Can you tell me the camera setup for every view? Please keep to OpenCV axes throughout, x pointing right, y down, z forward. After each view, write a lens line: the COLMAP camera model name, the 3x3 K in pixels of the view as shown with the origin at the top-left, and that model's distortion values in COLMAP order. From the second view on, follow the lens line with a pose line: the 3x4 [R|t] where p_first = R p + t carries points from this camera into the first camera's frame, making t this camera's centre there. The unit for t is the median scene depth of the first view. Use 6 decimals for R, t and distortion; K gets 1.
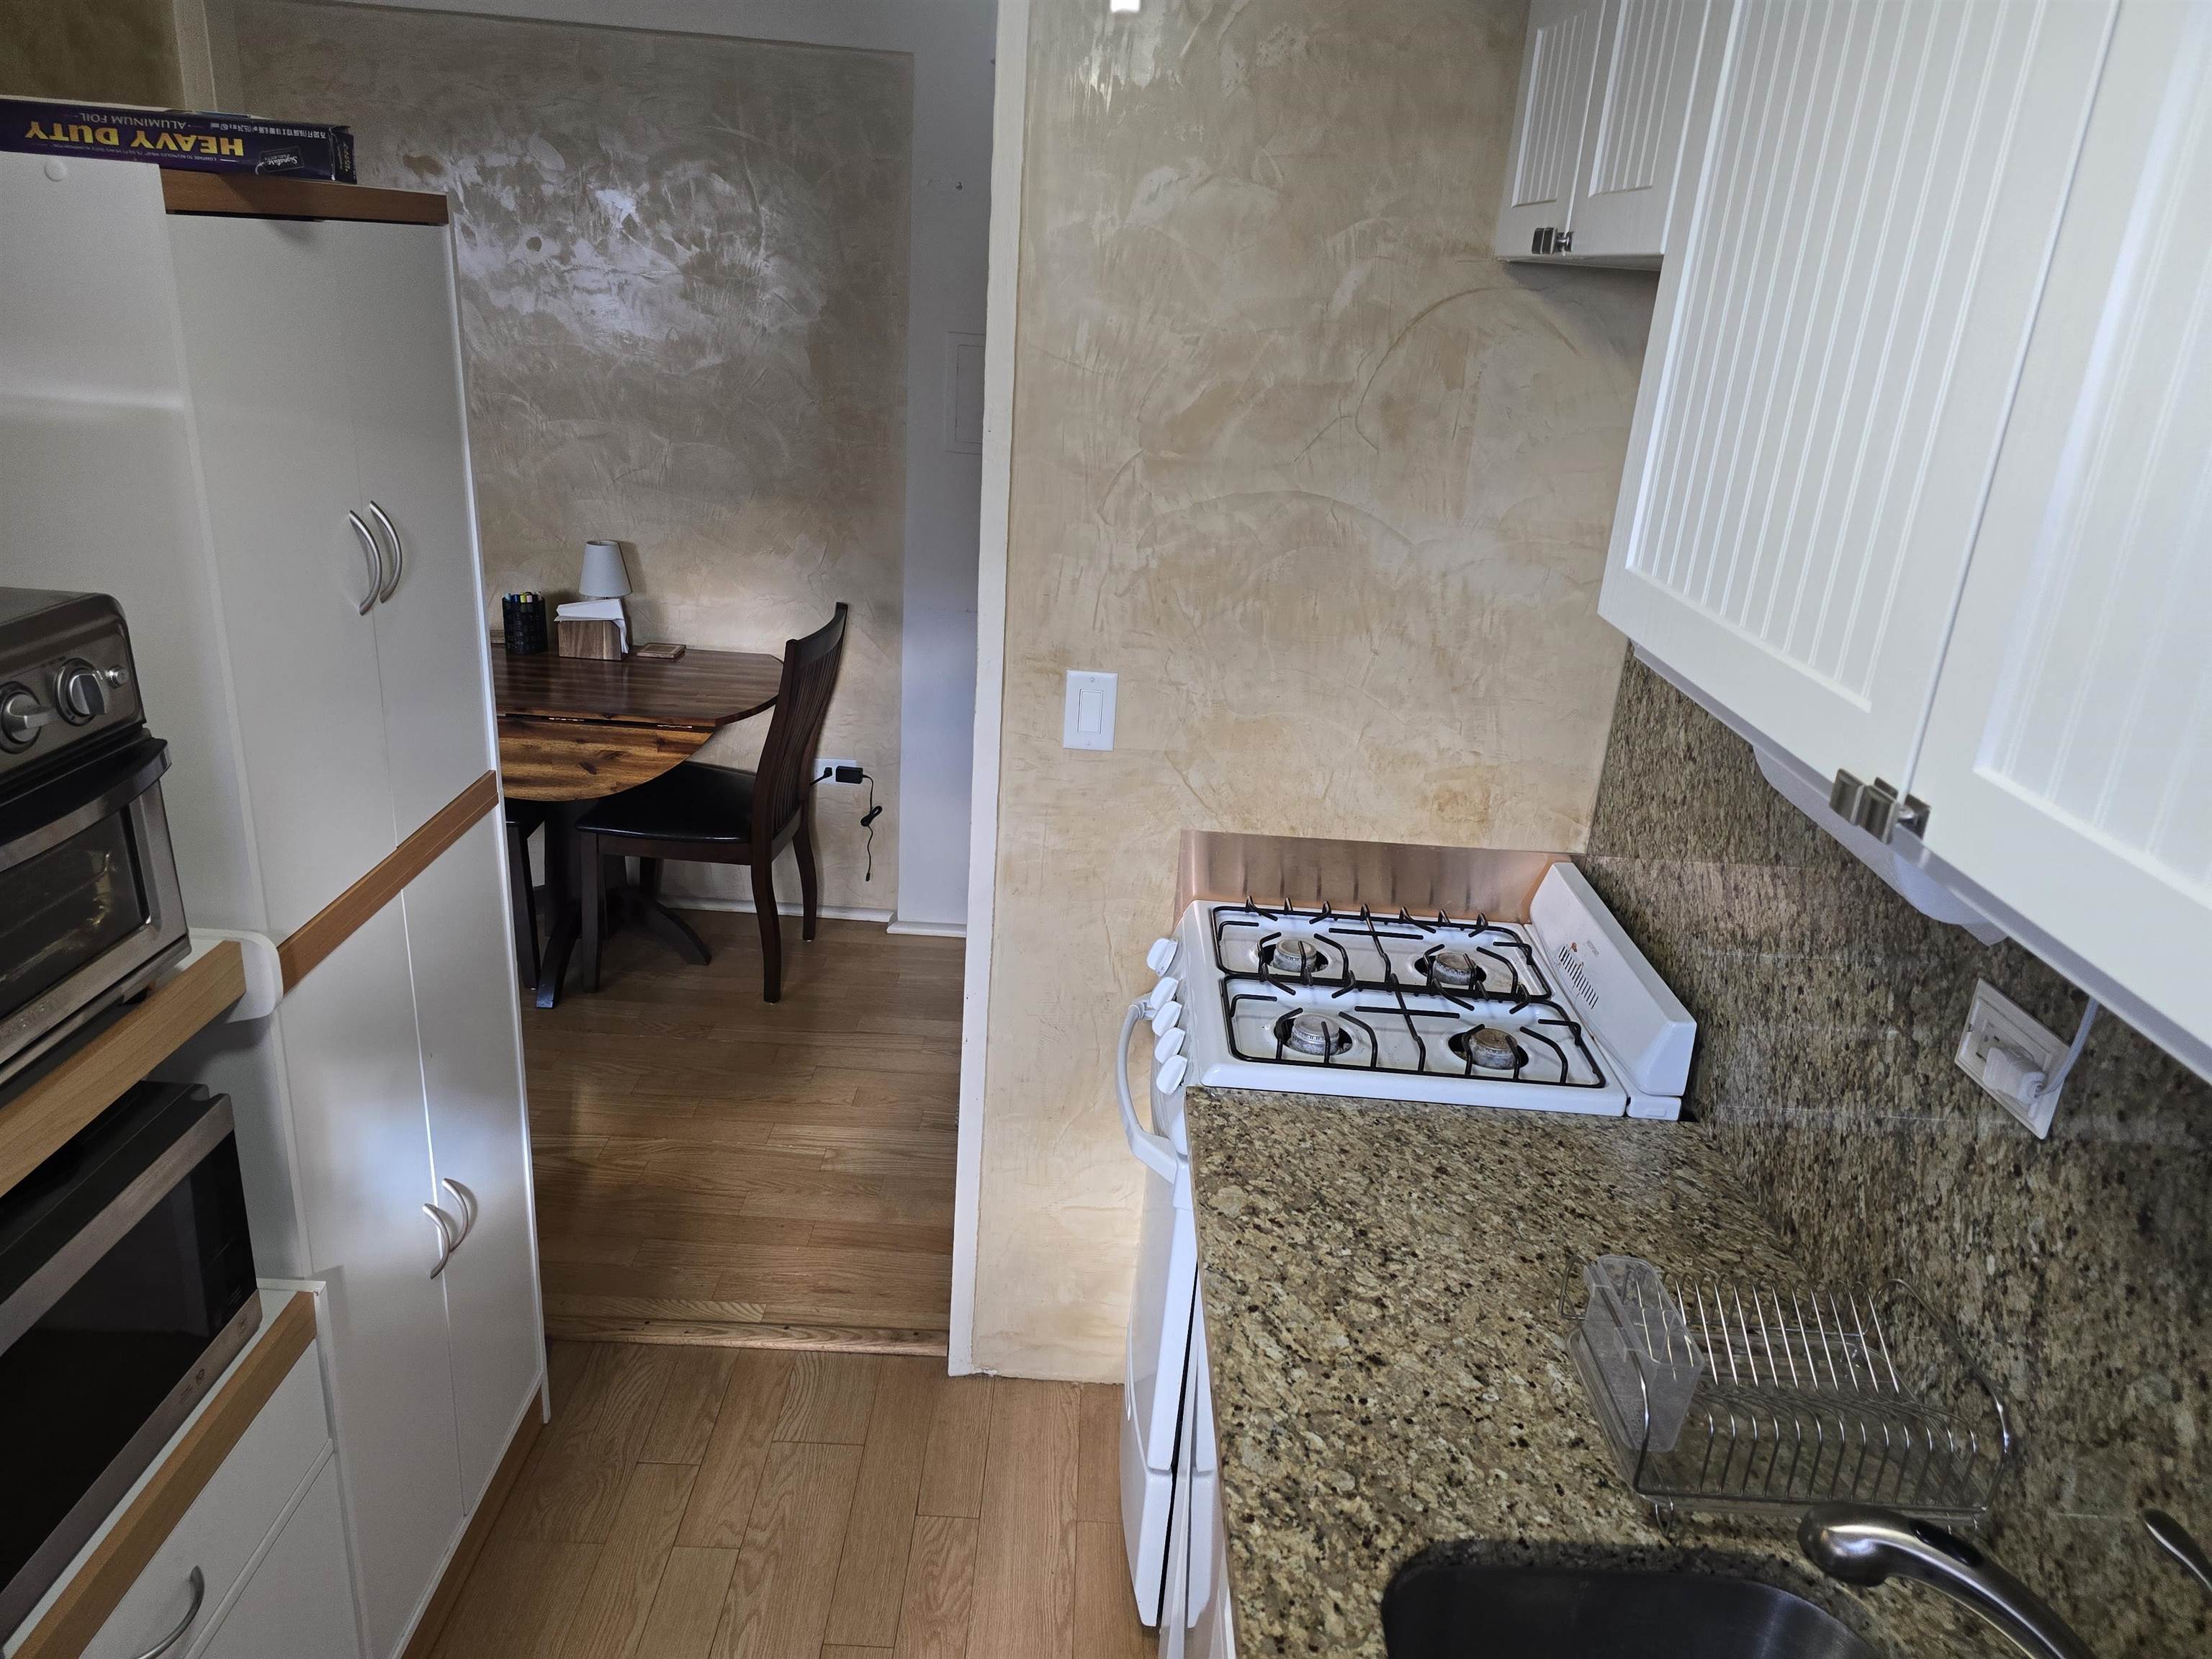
lens RADIAL K [[1482.2, 0, 1113.8], [0, 1482.2, 807.7], [0, 0, 1]] dist [0.055324, -0.044496]
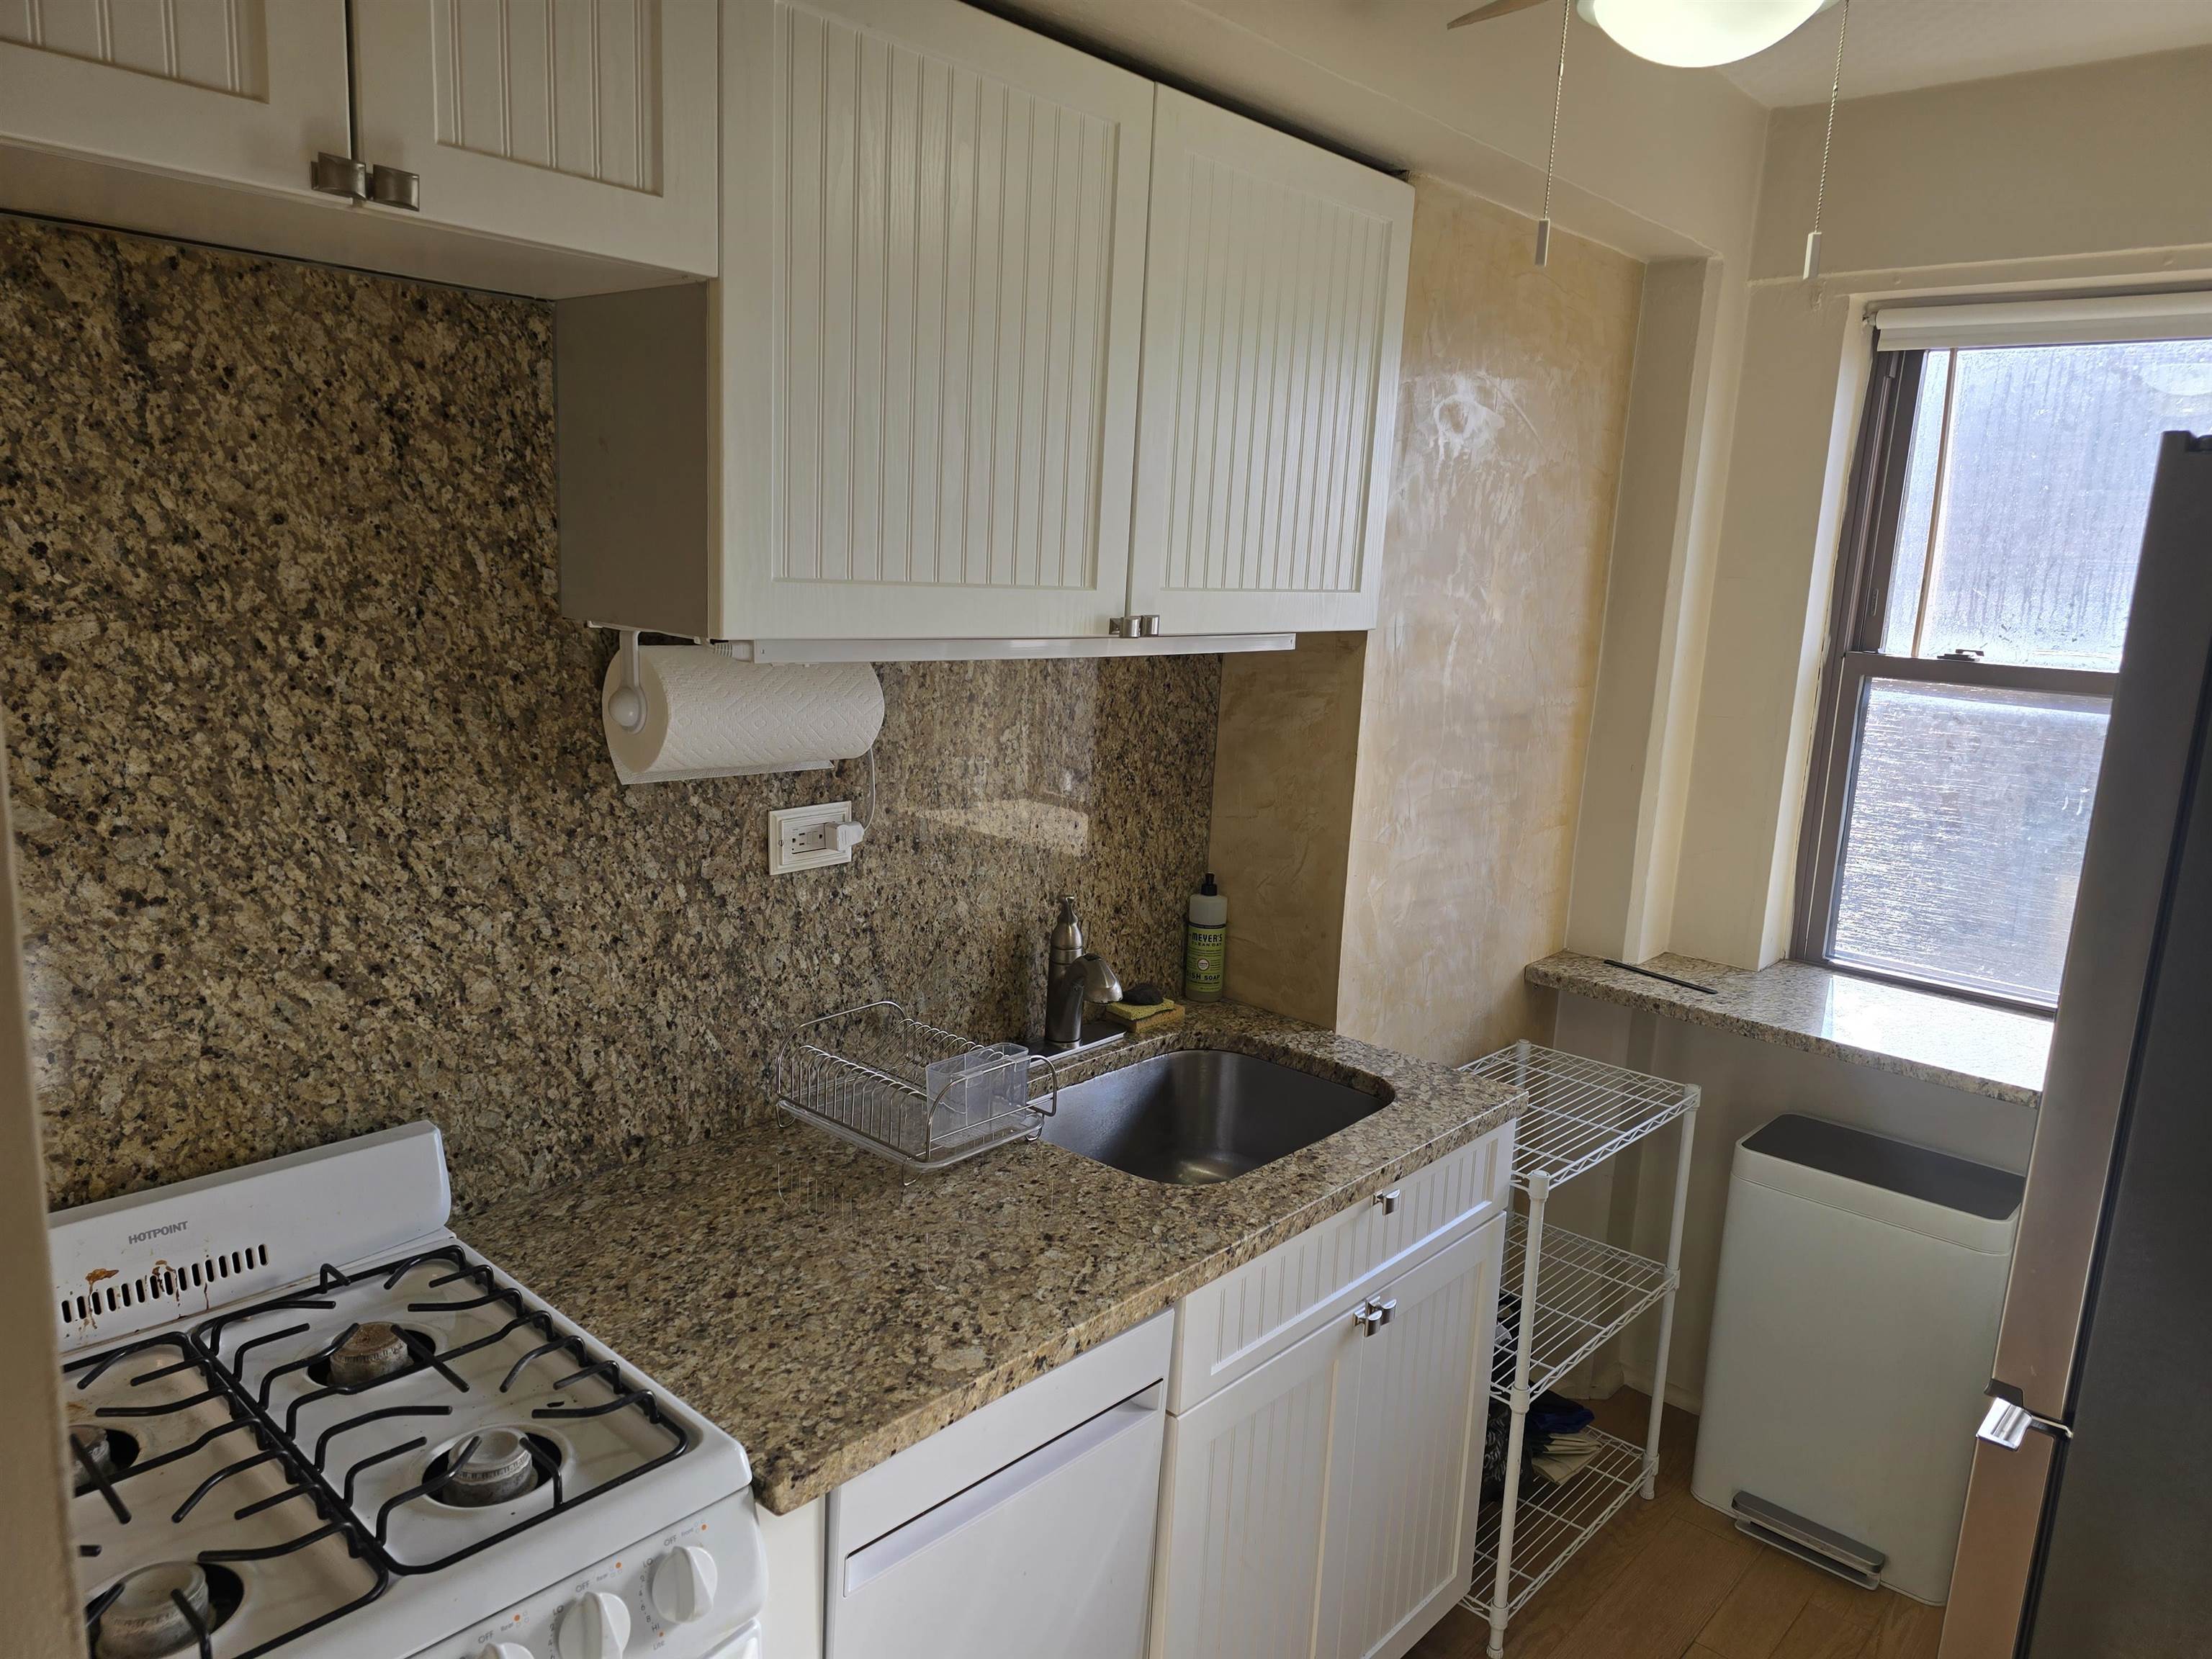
lens RADIAL K [[1462.3, 0, 1111.8], [0, 1462.3, 830.6], [0, 0, 1]] dist [0.101612, -0.129221]
pose [[-0.730288, -0.238093, 0.640305, -0.452271], [0.133000, 0.869810, 0.475123, -0.392574], [-0.670067, 0.432138, -0.603545, 1.289034]]
